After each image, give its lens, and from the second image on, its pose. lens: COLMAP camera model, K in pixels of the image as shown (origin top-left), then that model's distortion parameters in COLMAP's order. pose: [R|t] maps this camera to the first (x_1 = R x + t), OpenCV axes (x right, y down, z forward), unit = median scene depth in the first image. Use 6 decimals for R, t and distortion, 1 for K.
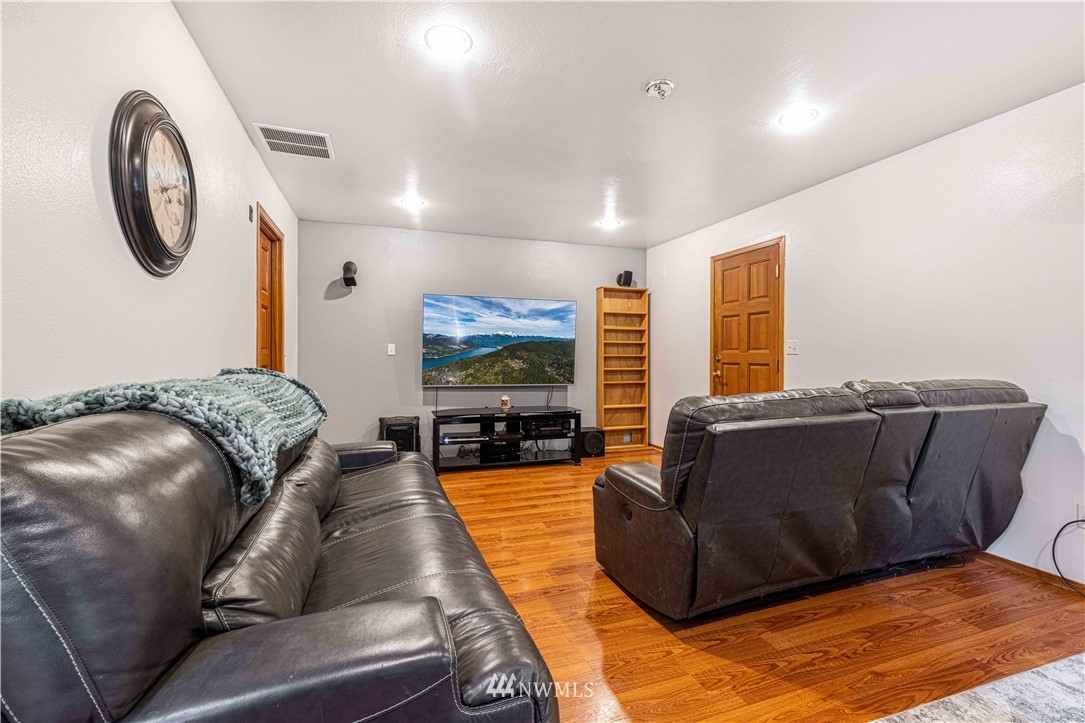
lens RADIAL K [[486.3, 0, 548.9], [0, 486.3, 356.7], [0, 0, 1]] dist [-0.000021, -0.000028]
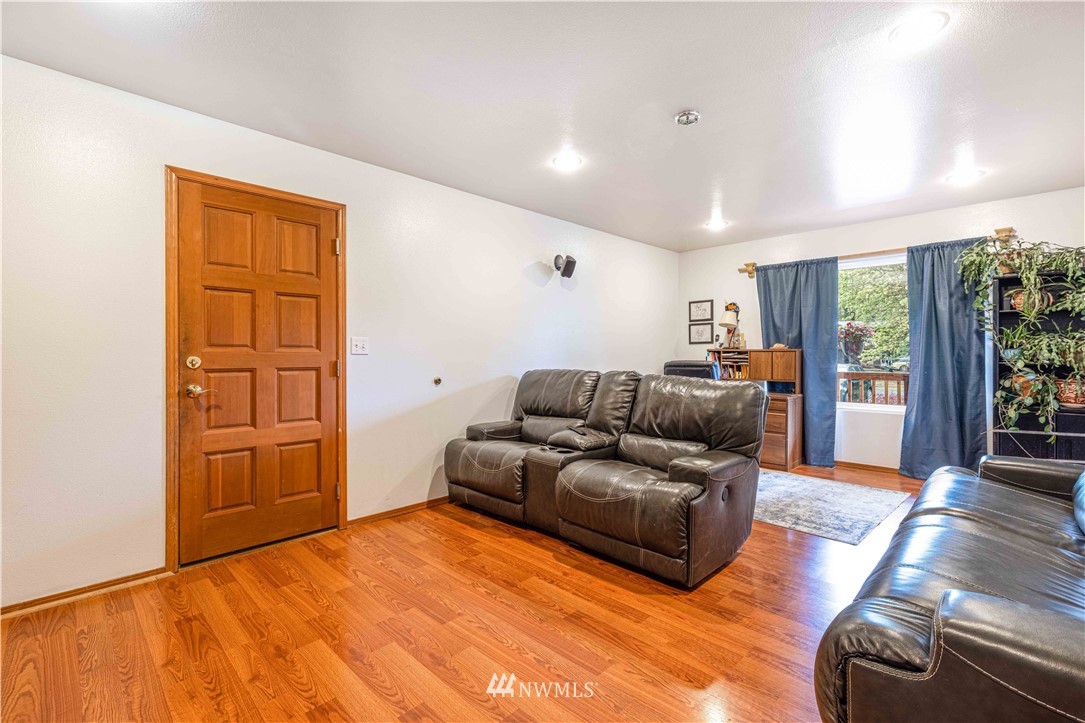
lens RADIAL K [[486.3, 0, 550.1], [0, 486.3, 360.2], [0, 0, 1]] dist [-0.000021, -0.000028]
pose [[-0.442799, -0.006472, 0.896597, -0.355818], [0.008947, 0.999892, 0.011637, -0.001546], [-0.896576, 0.013175, -0.442694, 0.997358]]
